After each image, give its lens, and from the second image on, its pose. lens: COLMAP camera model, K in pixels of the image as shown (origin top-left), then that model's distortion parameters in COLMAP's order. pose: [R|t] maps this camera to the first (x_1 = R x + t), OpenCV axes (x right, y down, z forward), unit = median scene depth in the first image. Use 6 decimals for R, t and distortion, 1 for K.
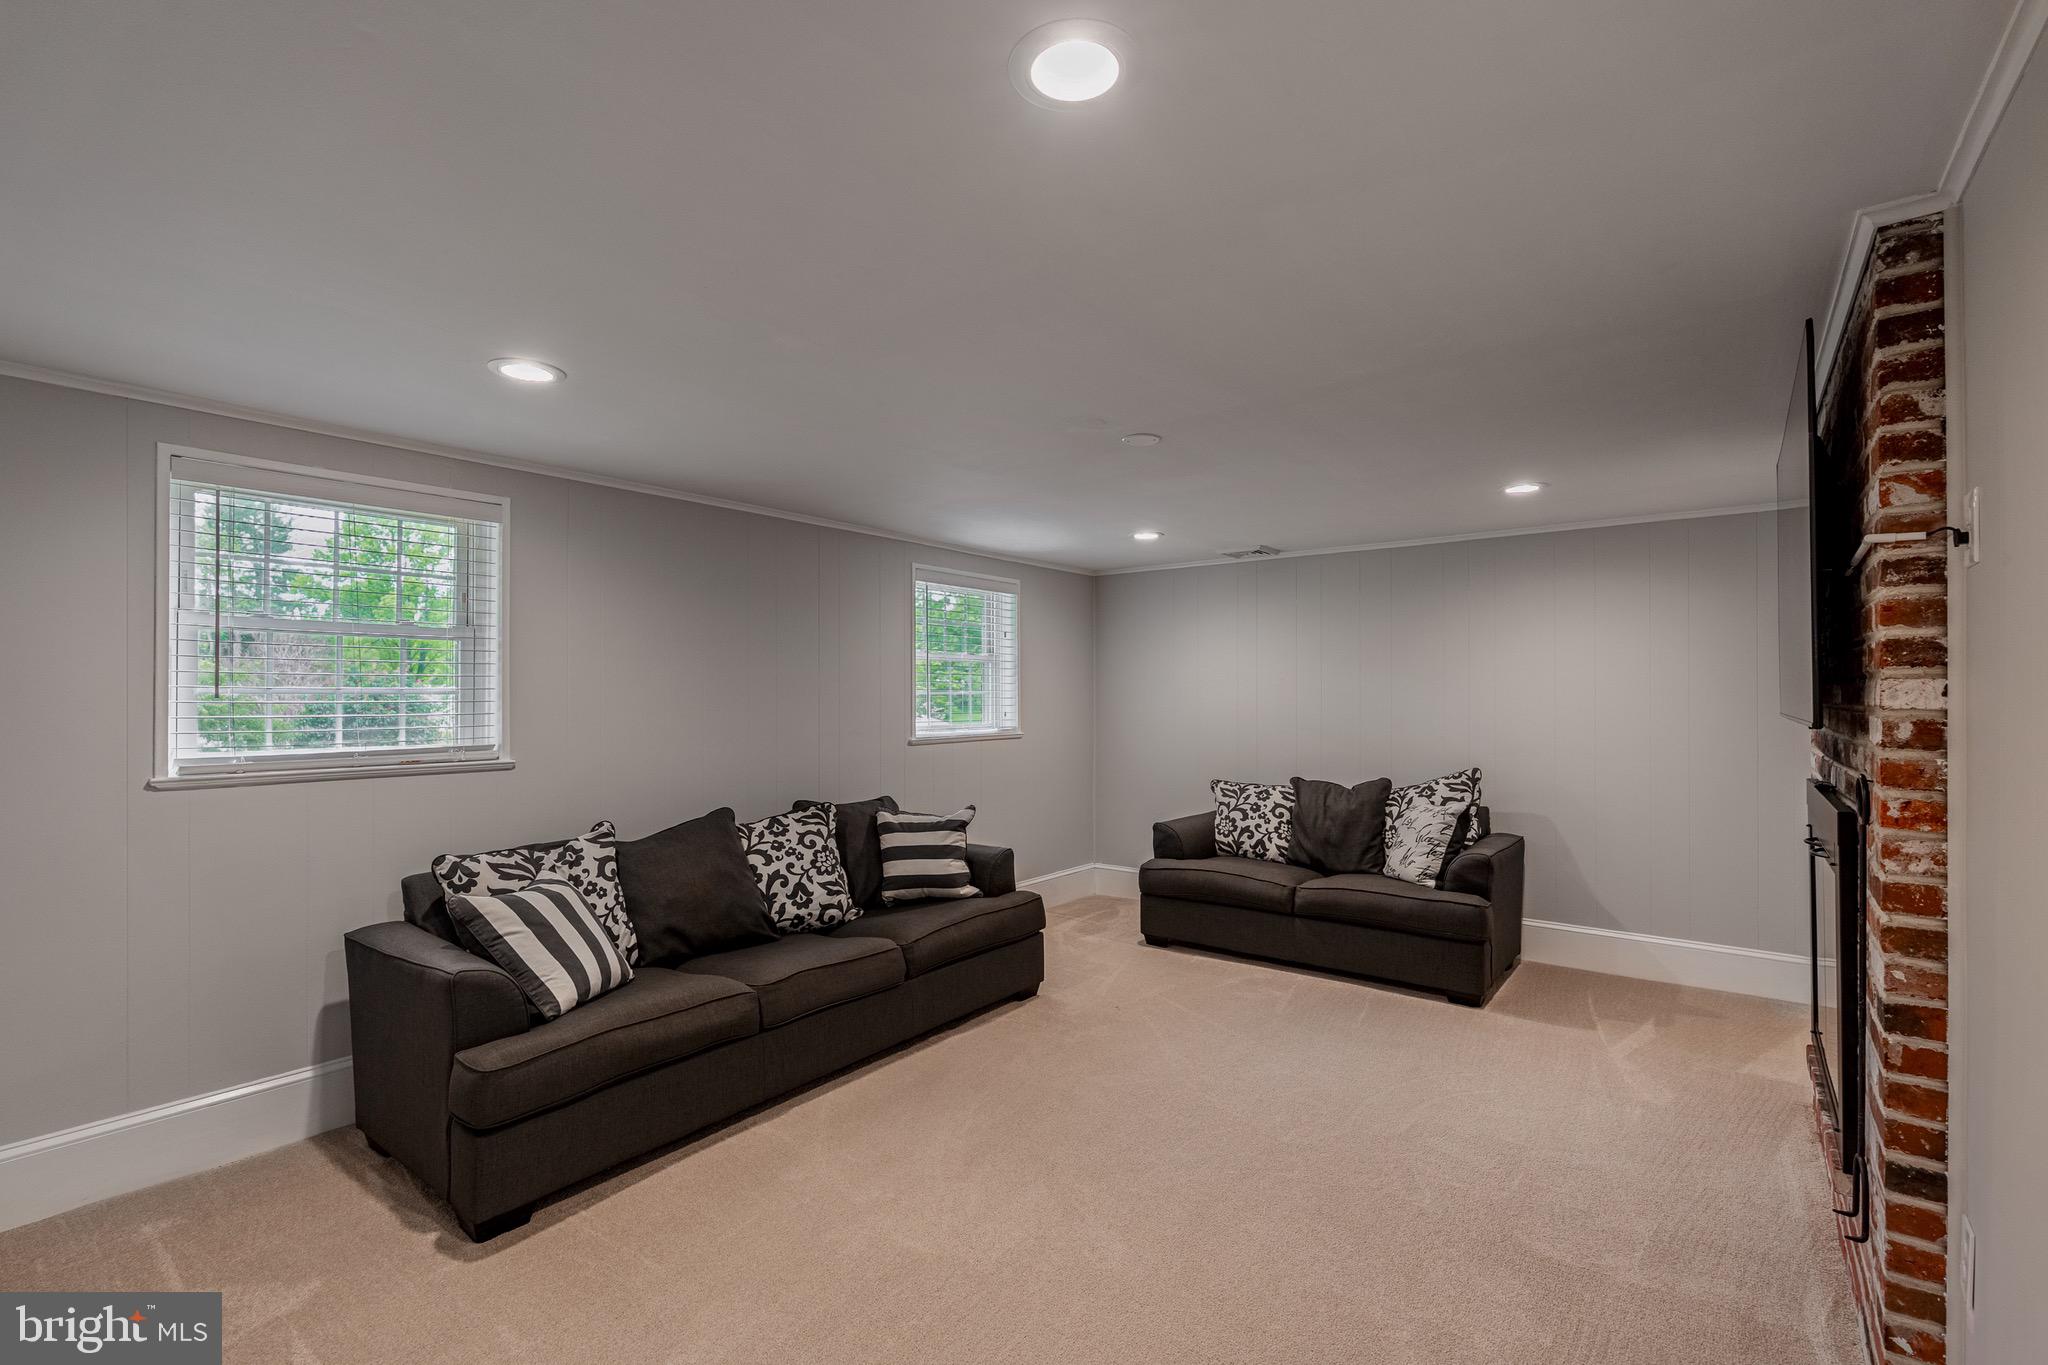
lens RADIAL K [[903.2, 0, 1029.7], [0, 903.2, 693.9], [0, 0, 1]] dist [-0.008803, 0.001712]
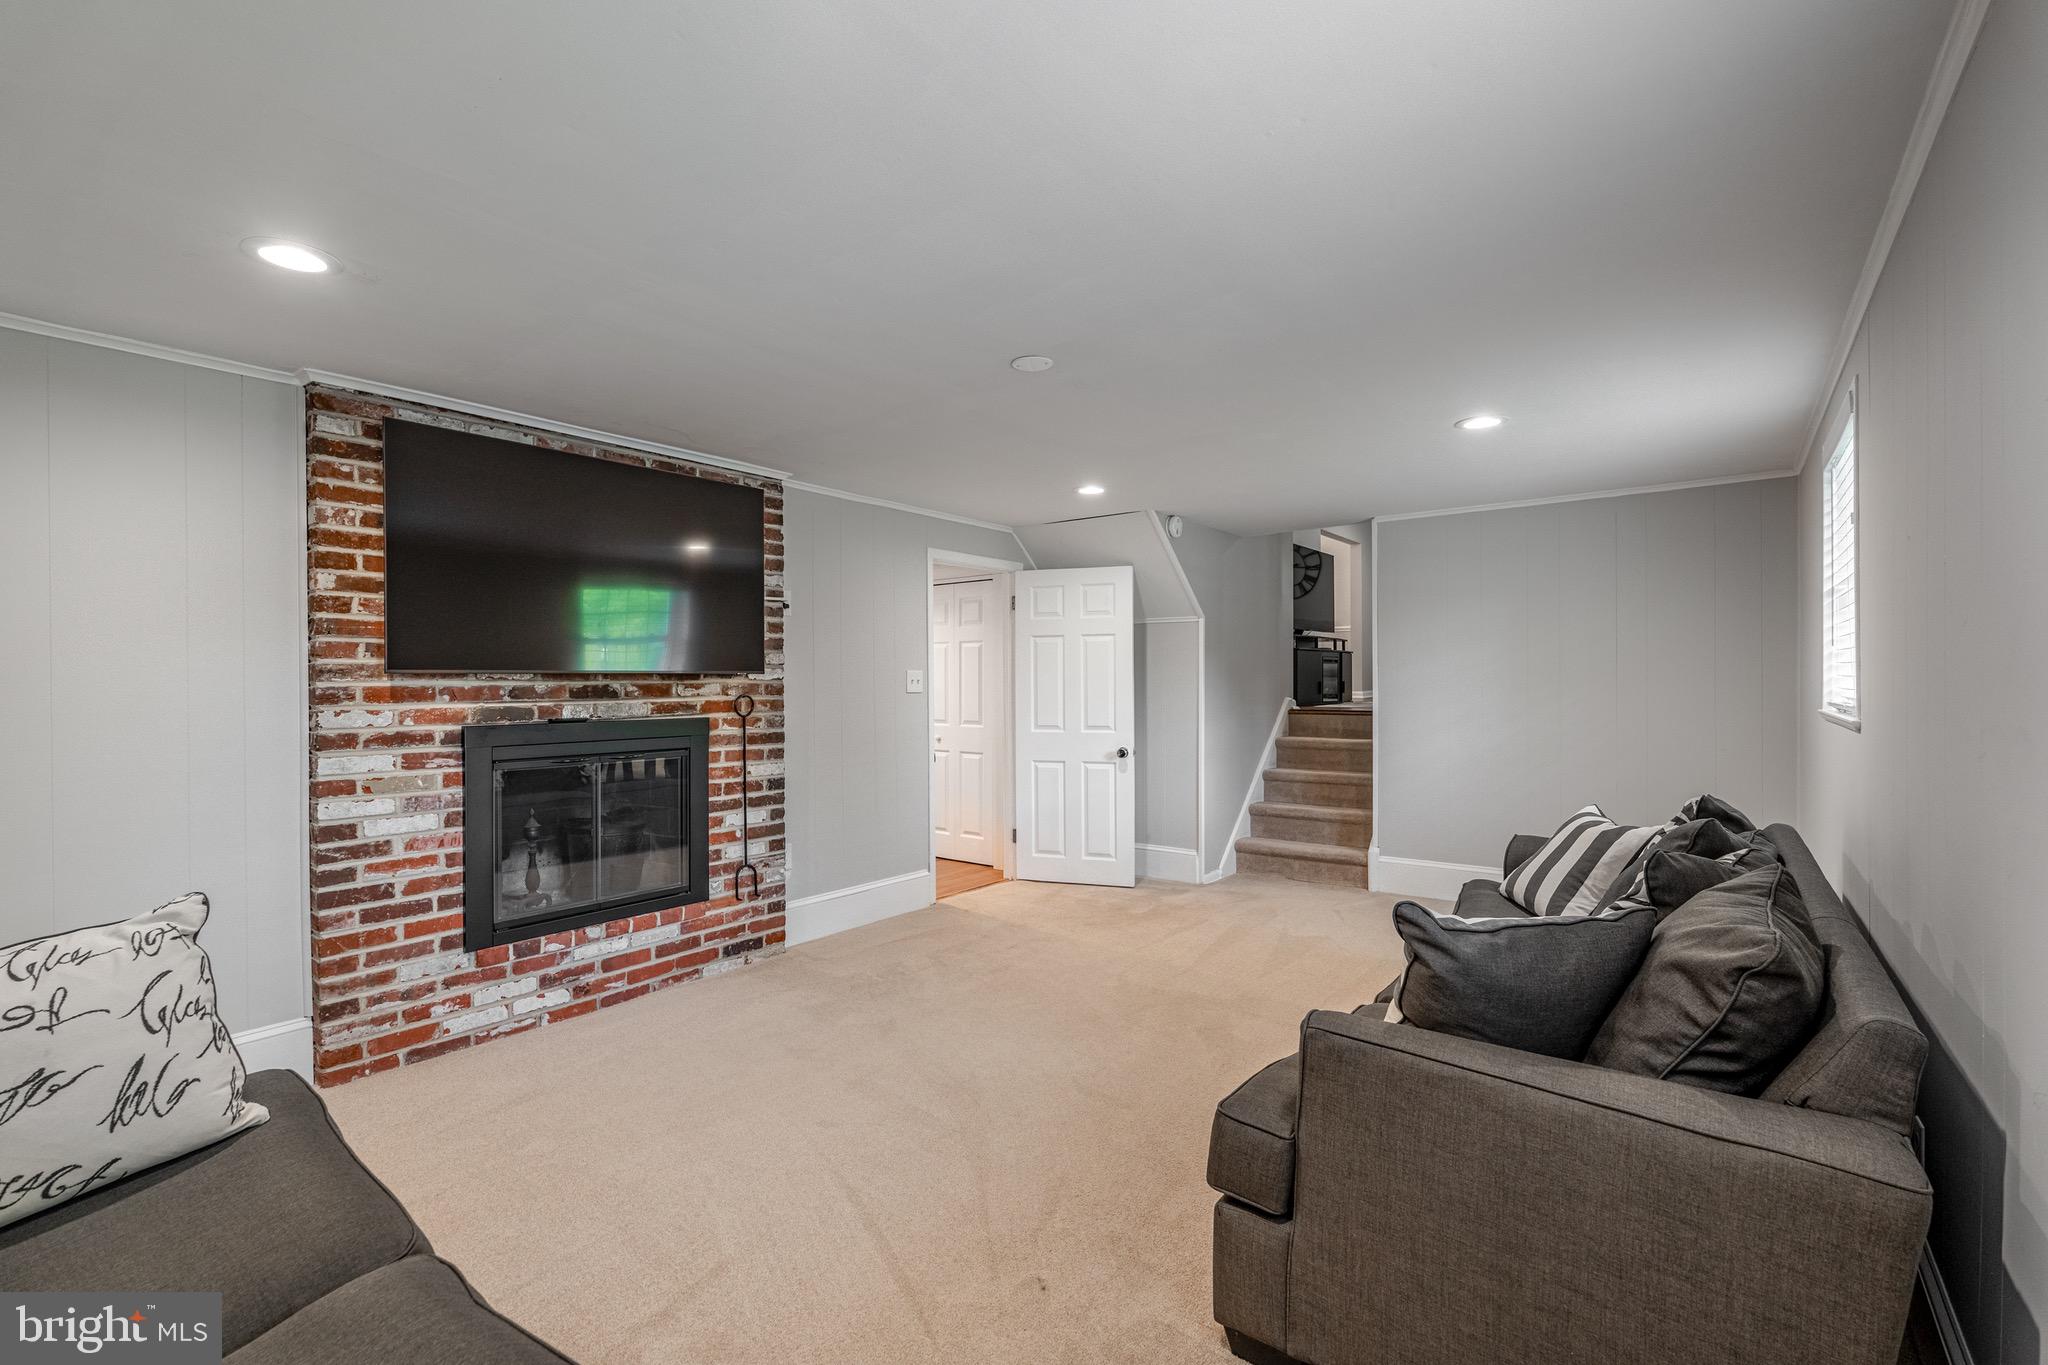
lens RADIAL K [[903.2, 0, 1023.9], [0, 903.2, 681.3], [0, 0, 1]] dist [-0.008803, 0.001712]
pose [[-1.000000, 0.000210, 0.000242, 0.089357], [0.000209, 0.999997, -0.002432, 0.025432], [-0.000243, -0.002432, -0.999997, 1.303049]]
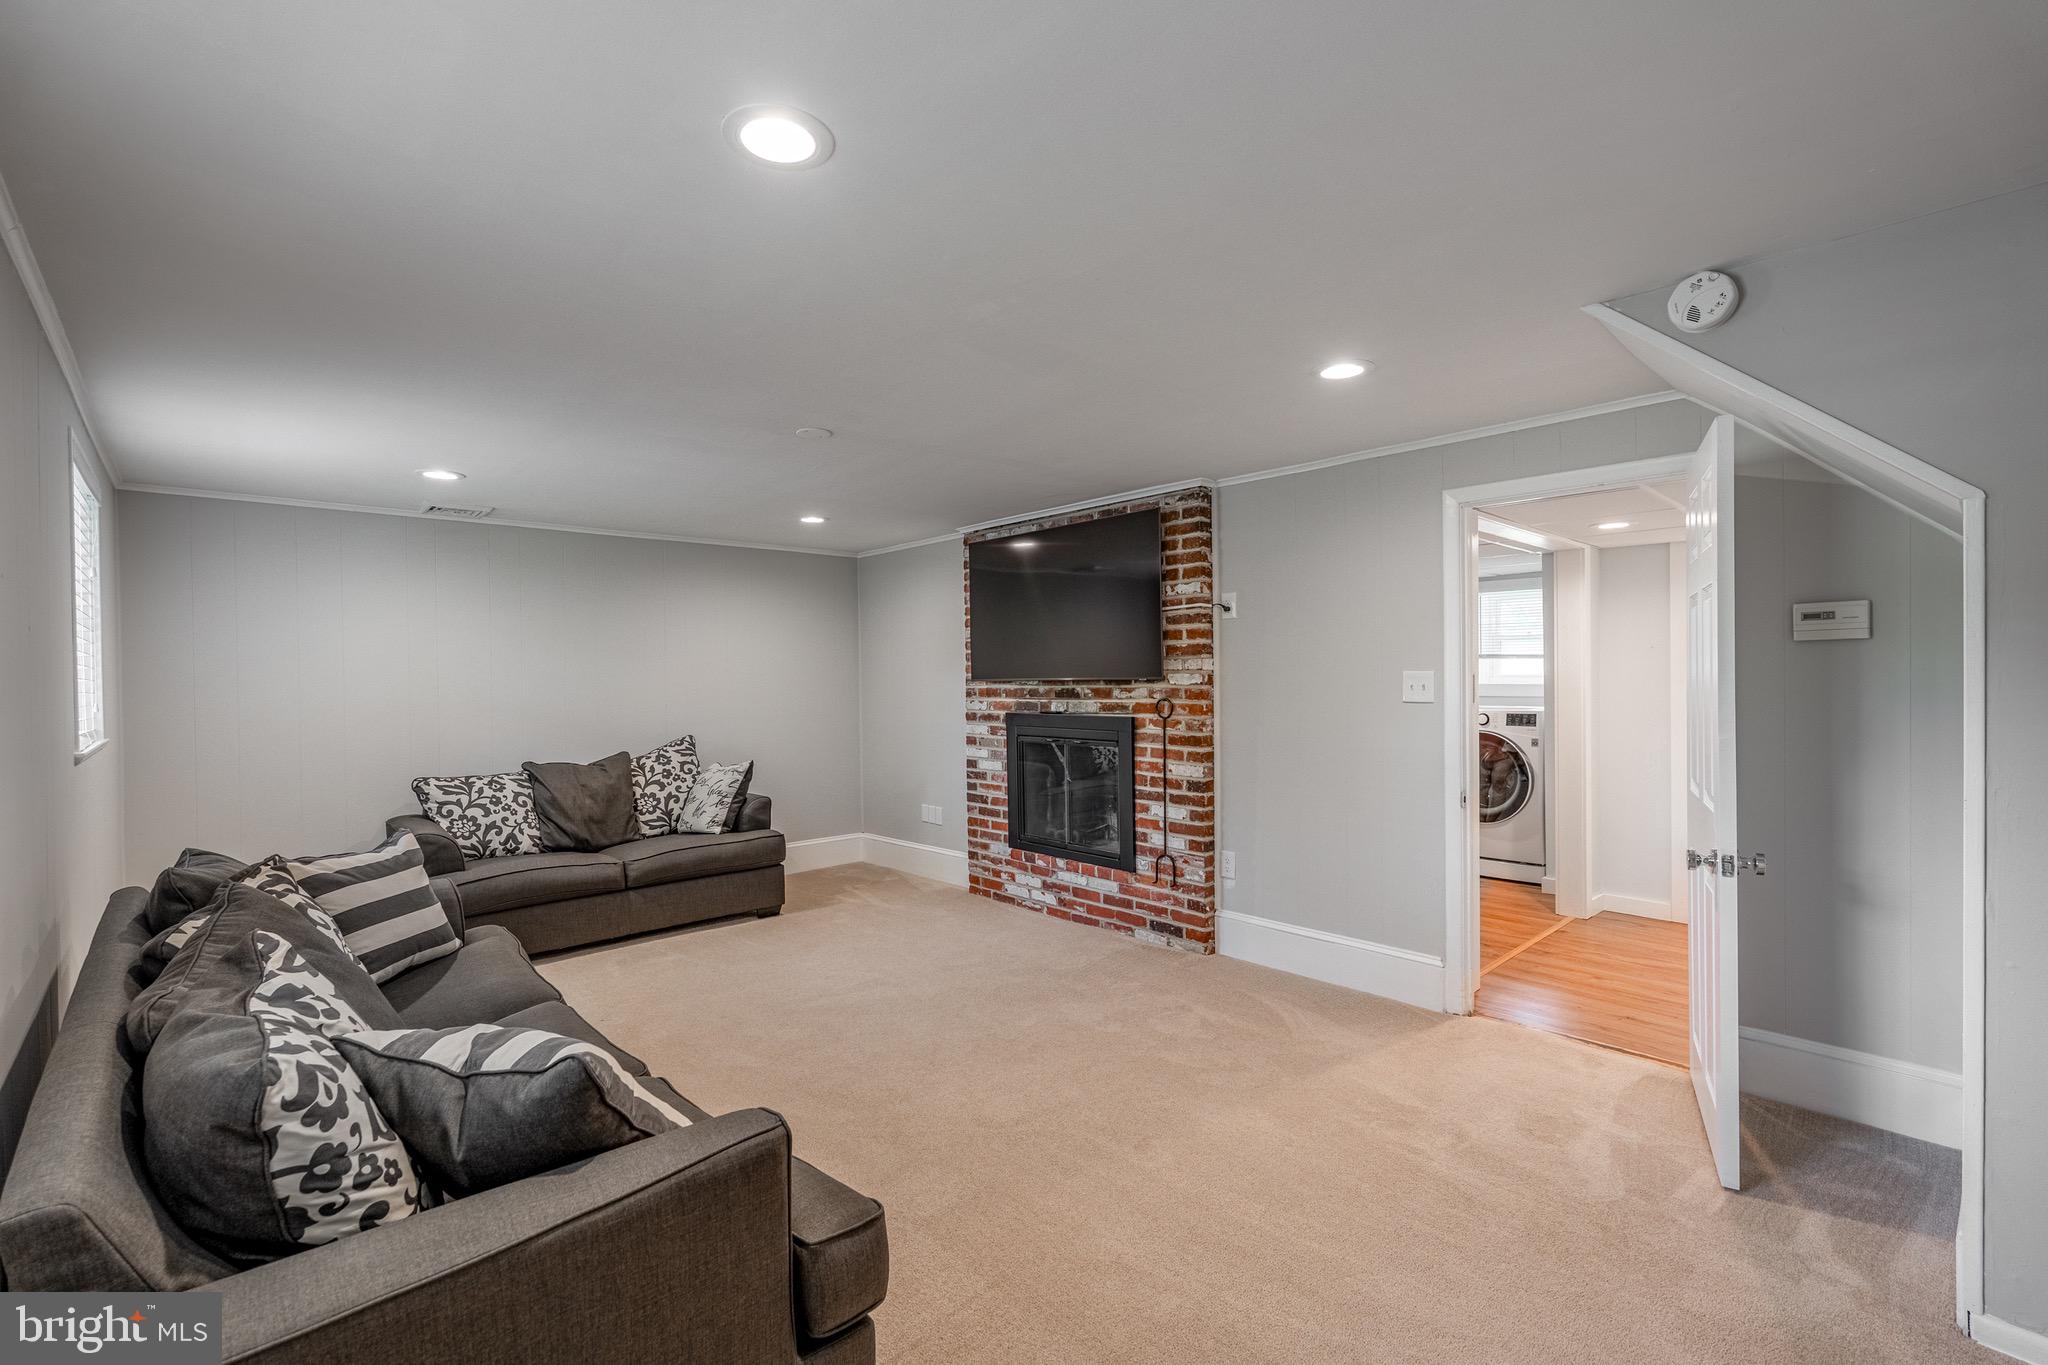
lens RADIAL K [[903.2, 0, 1030.3], [0, 903.2, 677.9], [0, 0, 1]] dist [-0.008803, 0.001712]
pose [[0.172610, -0.010421, 0.984935, -0.624904], [0.011814, 0.999894, 0.008509, 0.004134], [-0.984919, 0.010167, 0.172715, 0.375269]]
